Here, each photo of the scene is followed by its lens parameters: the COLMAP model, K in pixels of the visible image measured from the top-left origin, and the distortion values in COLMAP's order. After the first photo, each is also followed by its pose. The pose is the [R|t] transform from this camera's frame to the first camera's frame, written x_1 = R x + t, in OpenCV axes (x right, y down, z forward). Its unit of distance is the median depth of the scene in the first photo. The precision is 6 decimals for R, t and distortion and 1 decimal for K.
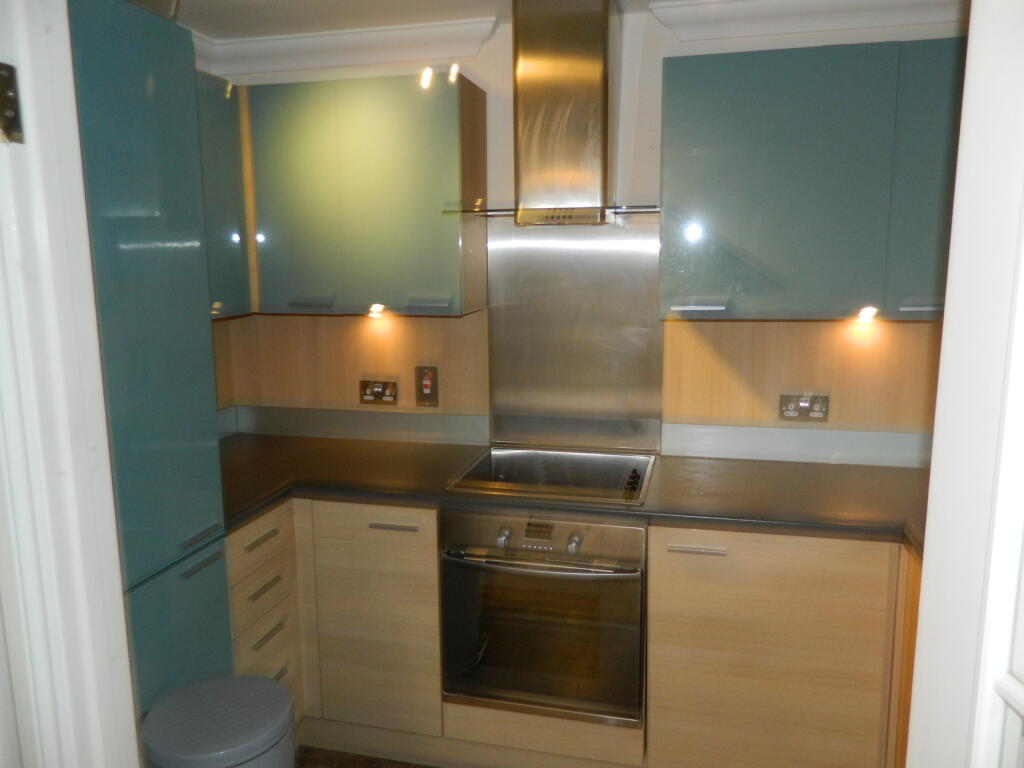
lens RADIAL K [[740.4, 0, 512.0], [0, 740.4, 384.0], [0, 0, 1]] dist [0.004730, 0.002512]
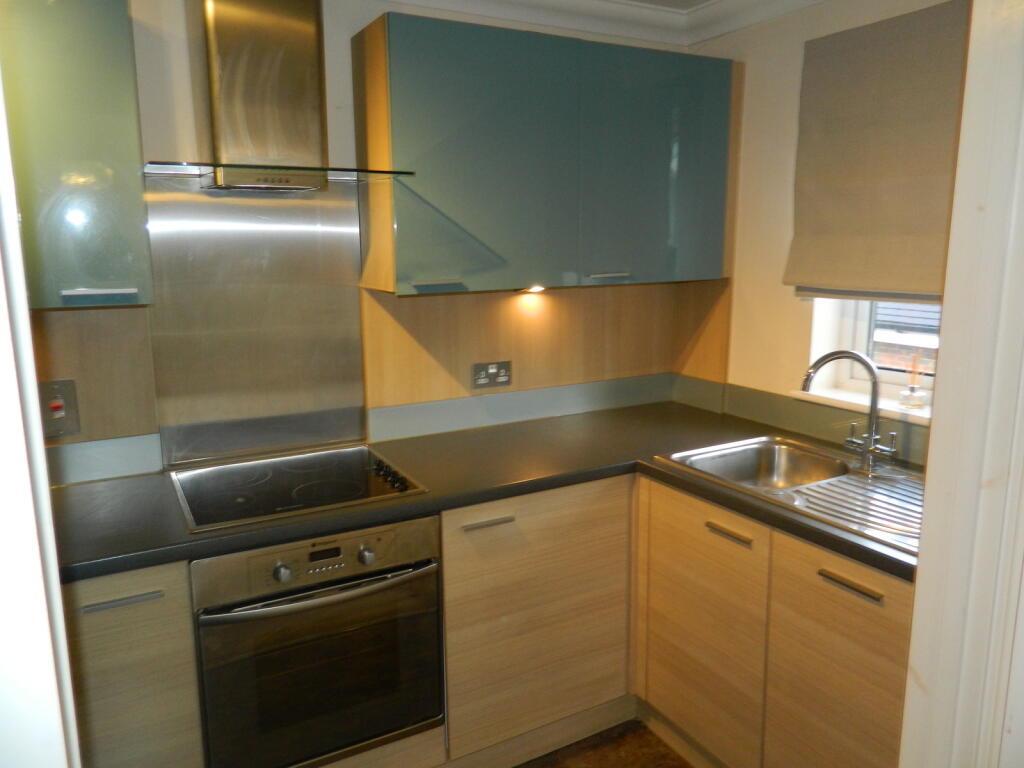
lens RADIAL K [[740.4, 0, 512.0], [0, 740.4, 384.0], [0, 0, 1]] dist [0.004730, 0.002512]
pose [[0.722190, -0.109096, 0.683037, -0.347758], [0.110296, 0.993012, 0.041988, -0.004097], [-0.682845, 0.045013, 0.729176, 0.205976]]
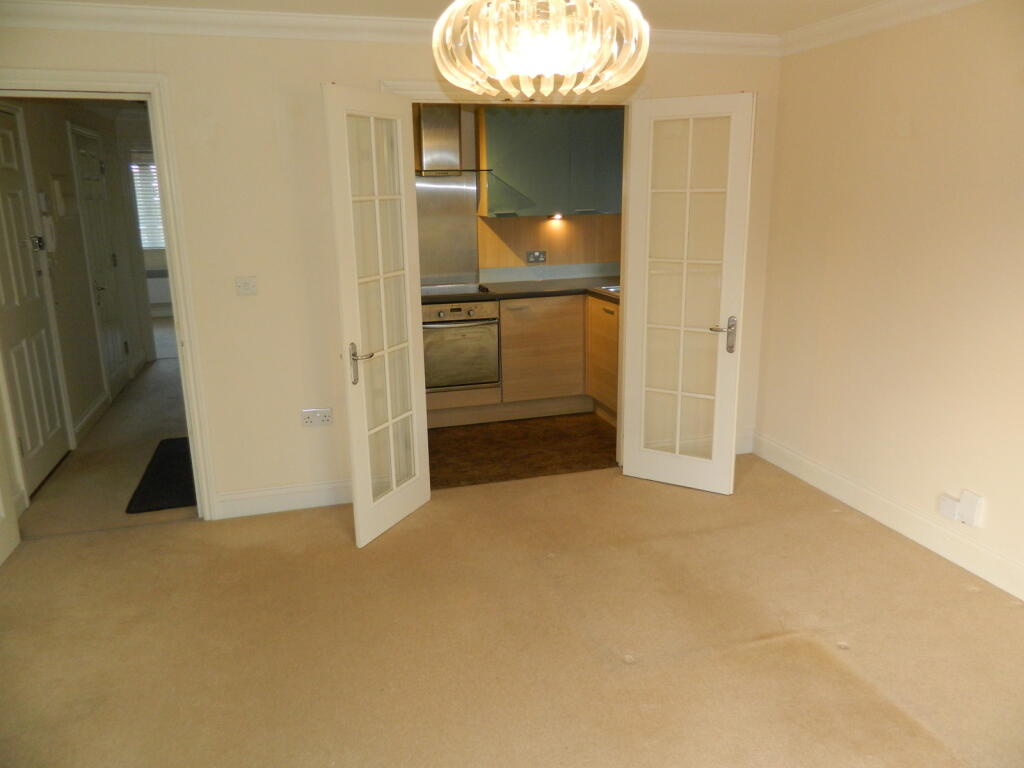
lens RADIAL K [[740.4, 0, 512.0], [0, 740.4, 384.0], [0, 0, 1]] dist [0.004730, 0.002512]
pose [[0.855523, -0.122535, 0.503057, -0.971952], [0.086633, 0.991773, 0.094244, 0.213196], [-0.510466, -0.037046, 0.859099, -1.073611]]
